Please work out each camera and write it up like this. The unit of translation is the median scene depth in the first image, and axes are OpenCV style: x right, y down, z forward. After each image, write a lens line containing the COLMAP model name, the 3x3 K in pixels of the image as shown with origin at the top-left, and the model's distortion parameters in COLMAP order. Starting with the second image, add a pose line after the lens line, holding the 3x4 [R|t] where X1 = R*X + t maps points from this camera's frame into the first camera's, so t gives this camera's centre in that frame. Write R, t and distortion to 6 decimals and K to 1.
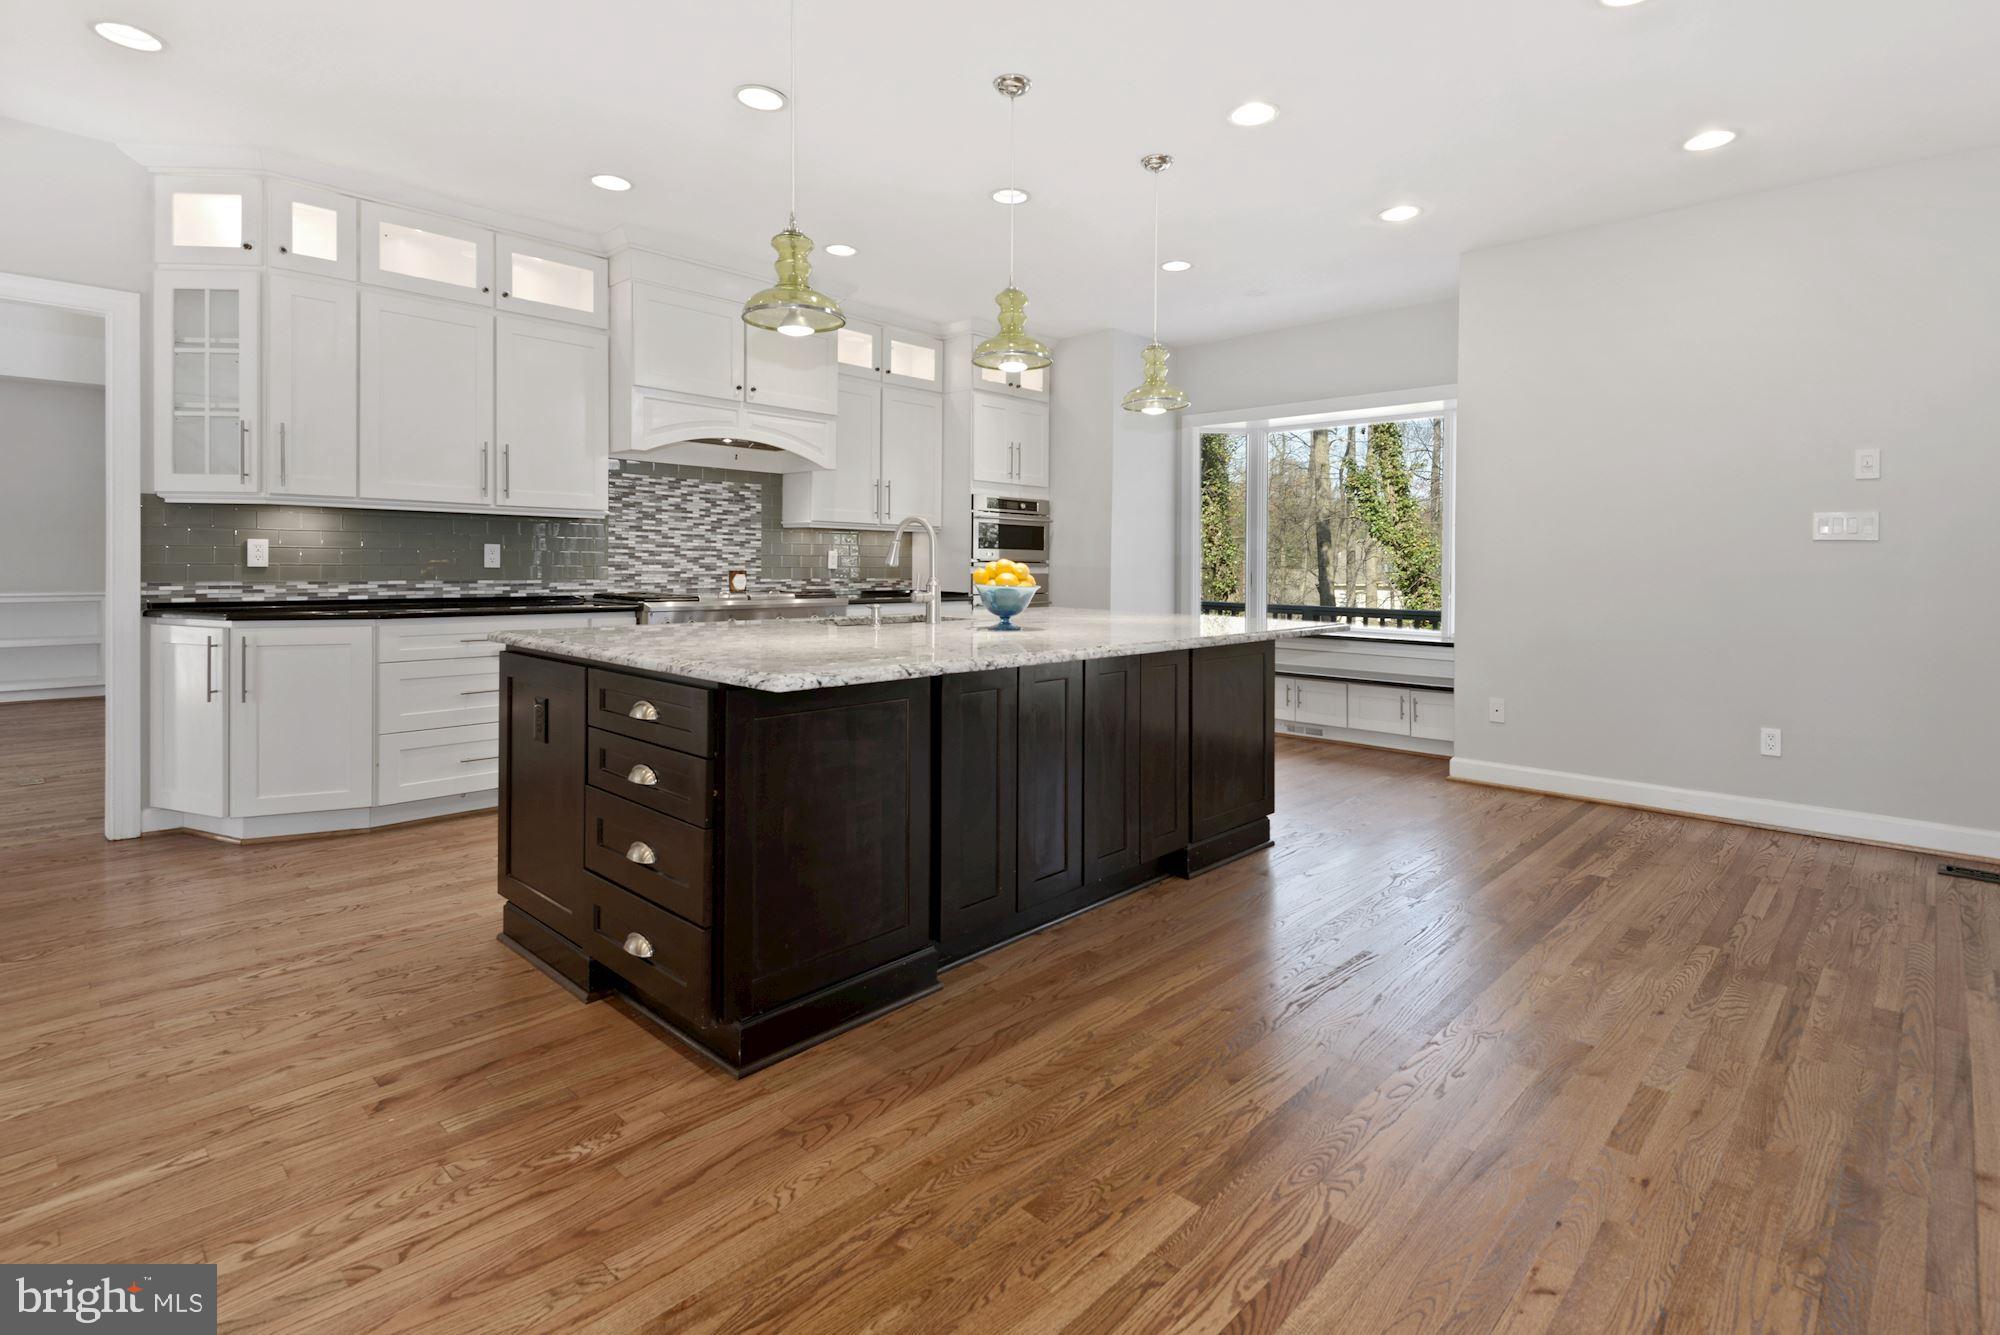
lens RADIAL K [[955.8, 0, 1004.4], [0, 955.8, 569.8], [0, 0, 1]] dist [0.028349, -0.010228]
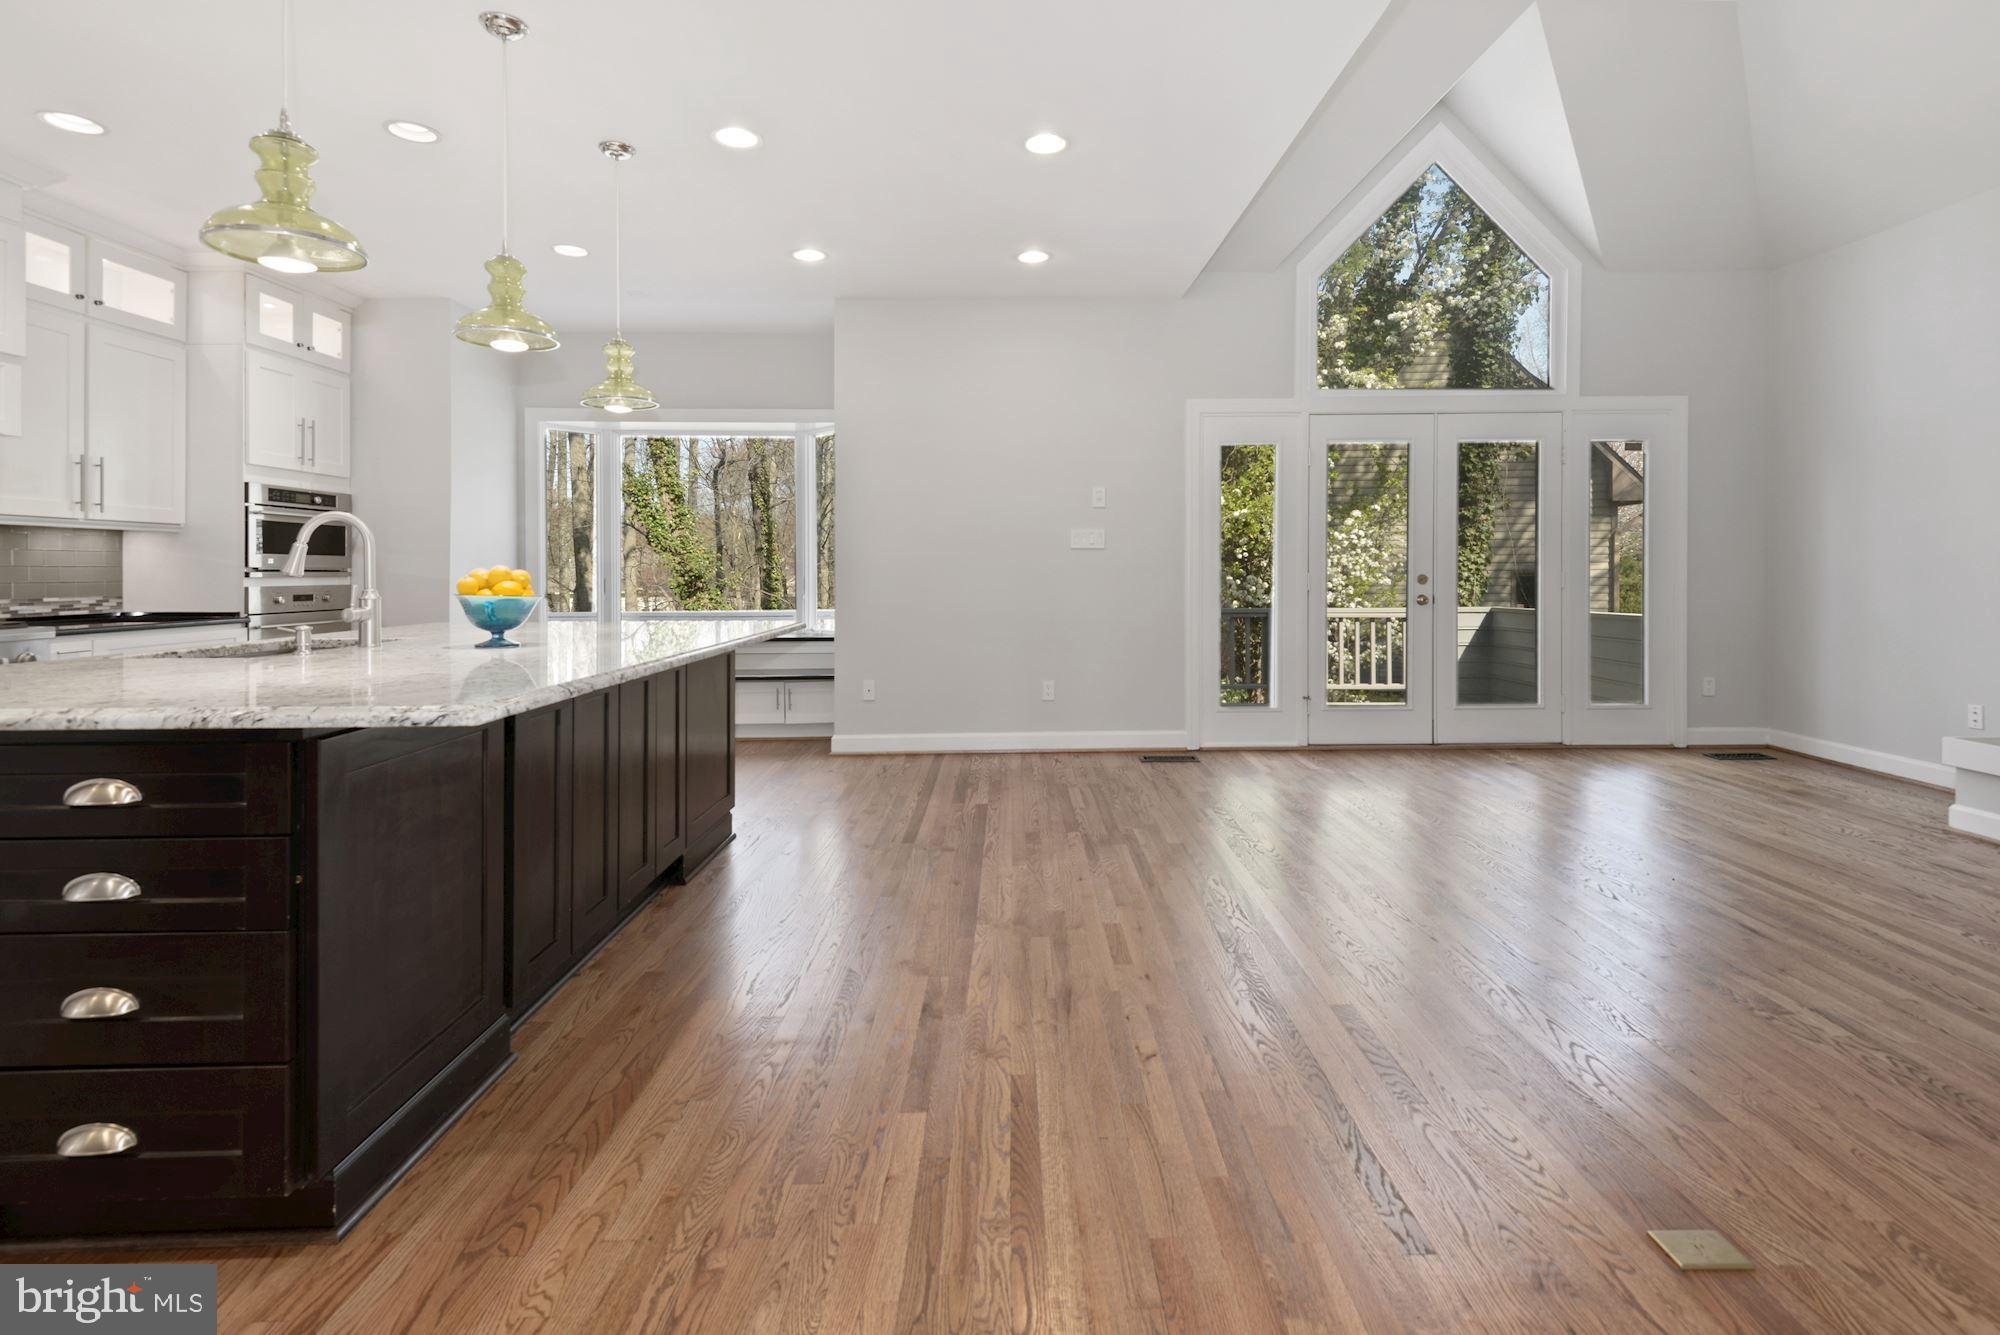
lens RADIAL K [[955.8, 0, 1018.7], [0, 955.8, 577.4], [0, 0, 1]] dist [0.028349, -0.010228]
pose [[0.717559, -0.018190, 0.696261, -0.254296], [0.017168, 0.999817, 0.008428, 0.000409], [-0.696287, 0.005906, 0.717740, 0.037672]]
